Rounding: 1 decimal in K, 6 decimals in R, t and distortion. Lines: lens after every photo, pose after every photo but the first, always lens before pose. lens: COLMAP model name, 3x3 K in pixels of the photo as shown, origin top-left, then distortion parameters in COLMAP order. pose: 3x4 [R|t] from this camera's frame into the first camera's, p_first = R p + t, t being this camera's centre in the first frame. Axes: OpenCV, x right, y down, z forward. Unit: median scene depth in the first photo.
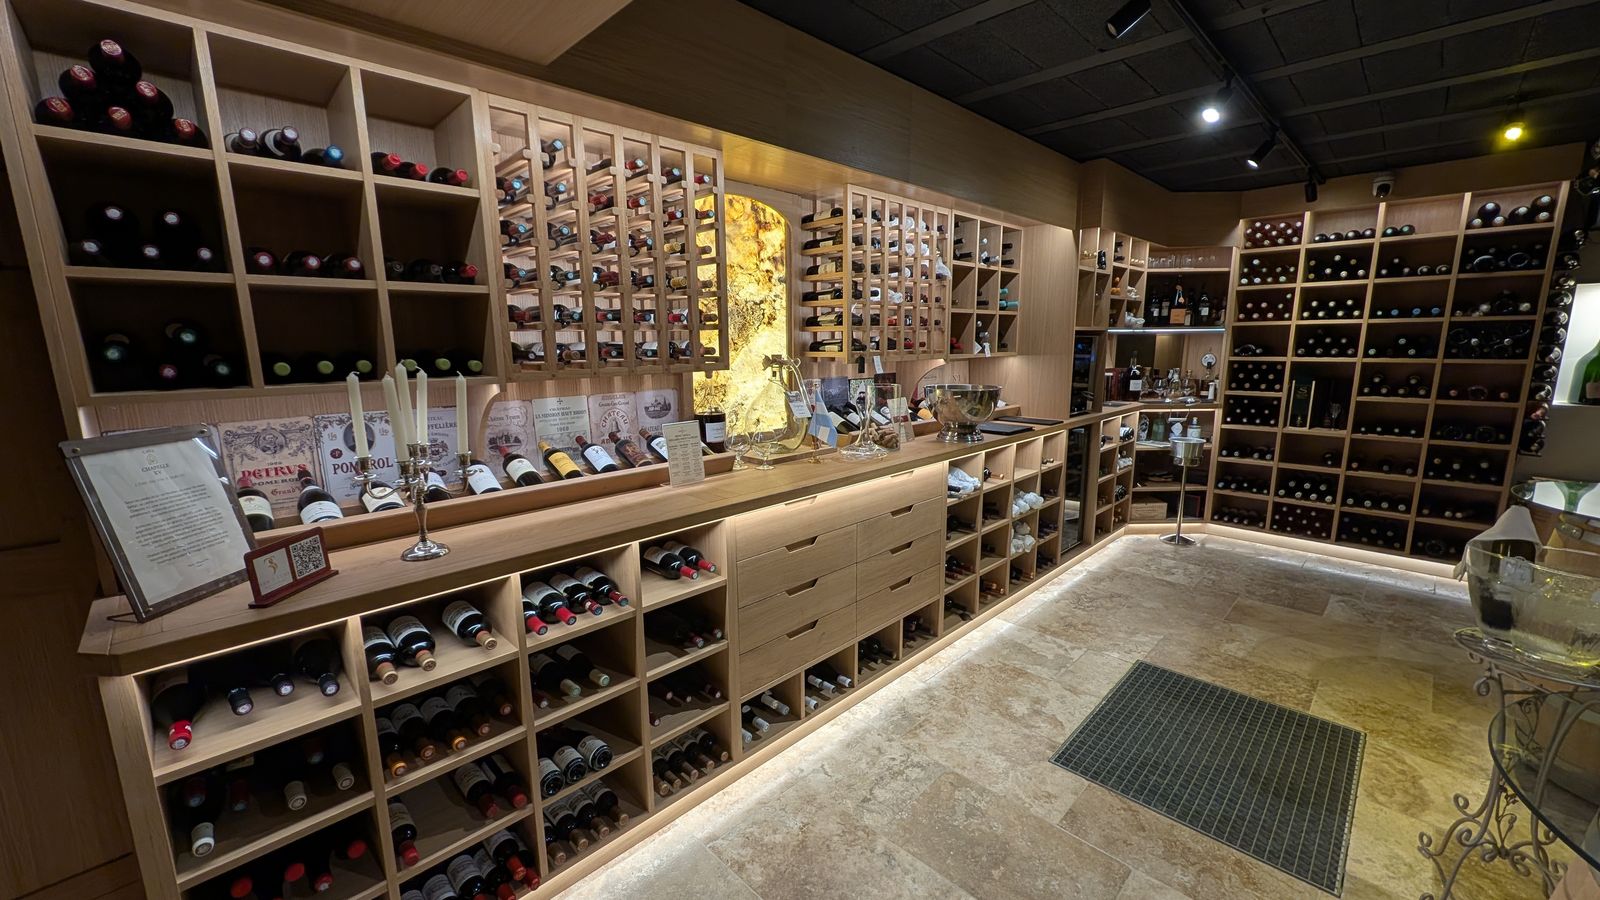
lens RADIAL K [[628.7, 0, 798.4], [0, 628.7, 452.3], [0, 0, 1]] dist [0.001890, -0.001270]
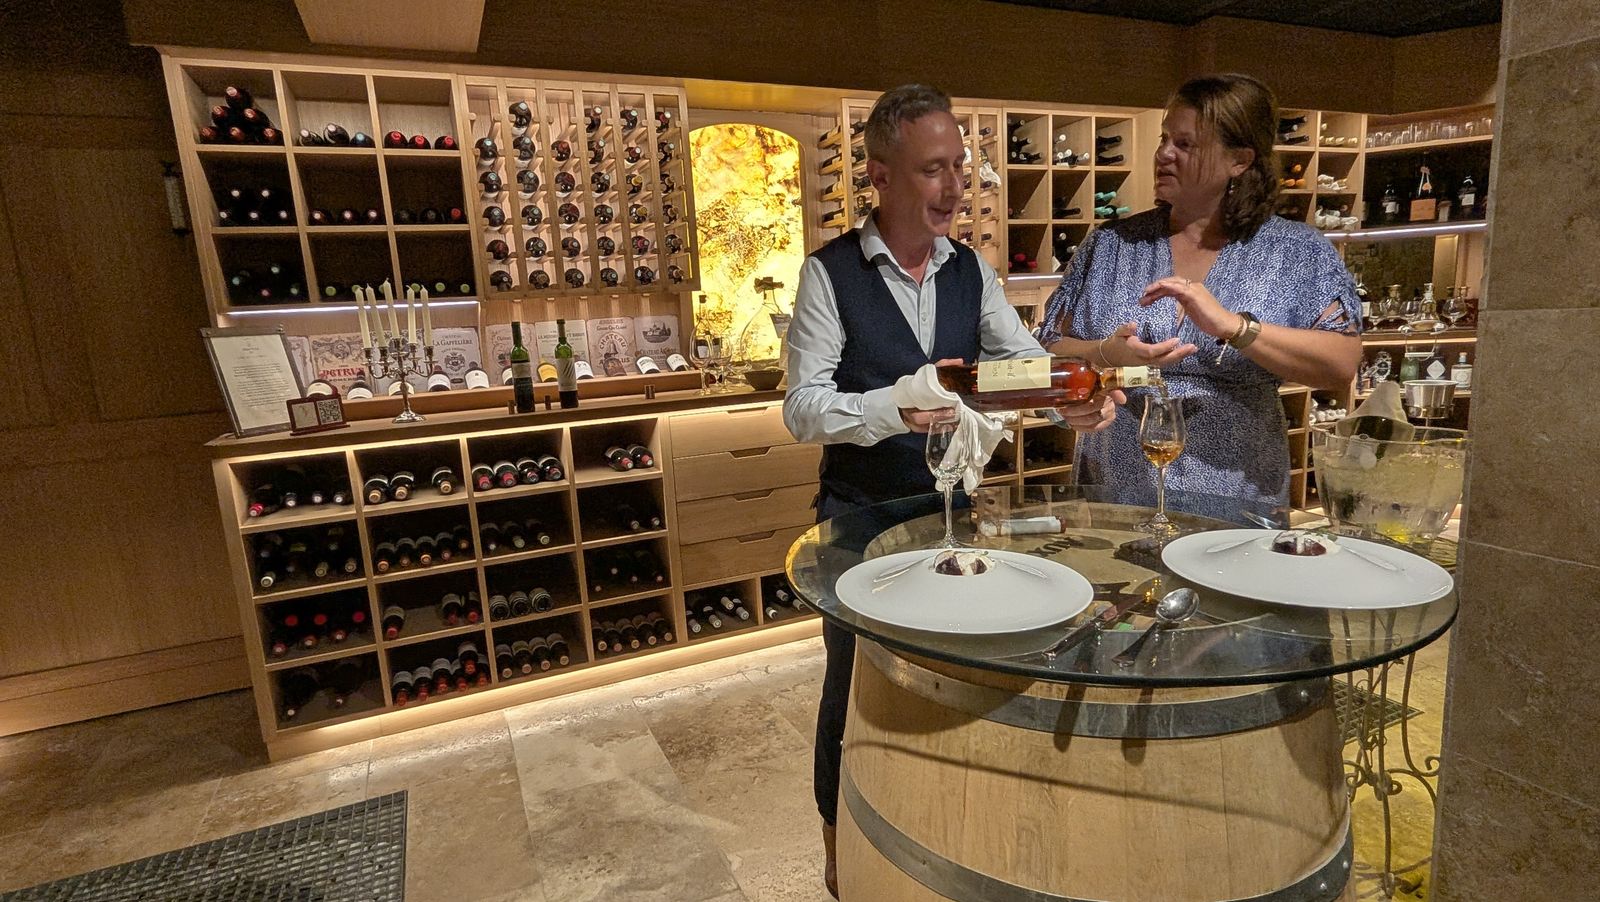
lens RADIAL K [[838.7, 0, 803.3], [0, 838.7, 452.3], [0, 0, 1]] dist [-0.007517, 0.004022]
pose [[0.939011, 0.017738, -0.343428, 0.677688], [-0.016895, 0.999842, 0.005446, 0.164036], [0.343471, 0.000689, 0.939163, -0.337999]]
